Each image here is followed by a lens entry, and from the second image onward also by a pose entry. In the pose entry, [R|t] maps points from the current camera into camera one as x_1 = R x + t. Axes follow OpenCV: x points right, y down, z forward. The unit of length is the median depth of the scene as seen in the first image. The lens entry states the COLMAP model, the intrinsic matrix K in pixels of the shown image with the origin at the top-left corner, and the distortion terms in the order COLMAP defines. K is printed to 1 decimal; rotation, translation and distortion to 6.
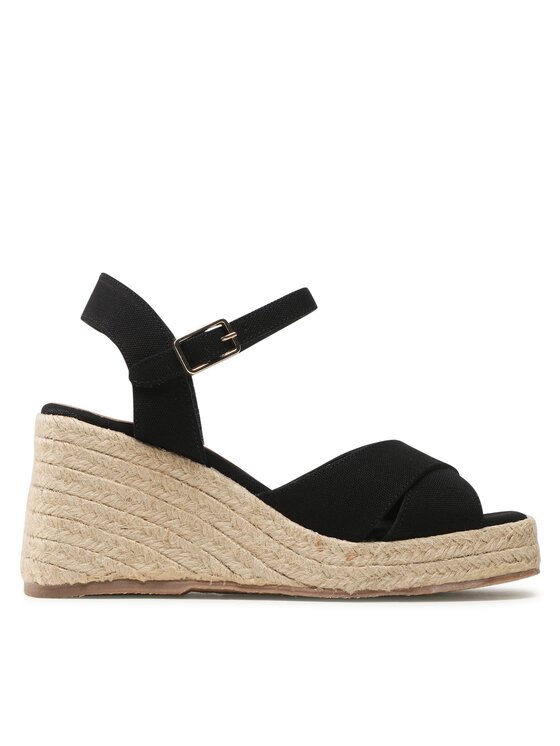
lens RADIAL K [[2875.5, 0, 279.8], [0, 2875.5, 372.6], [0, 0, 1]] dist [0.280477, 0.000000]
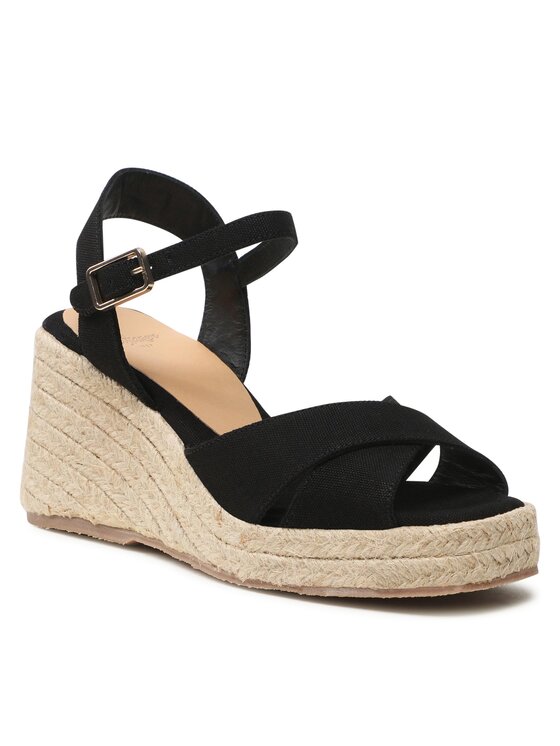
lens RADIAL K [[3139.3, 0, 280.0], [0, 3139.3, 373.0], [0, 0, 1]] dist [-0.332515, 0.000000]
pose [[0.697481, 0.137428, -0.703302, 0.677044], [-0.003679, 0.982112, 0.188260, -0.159018], [0.716594, -0.128720, 0.685510, 0.375264]]
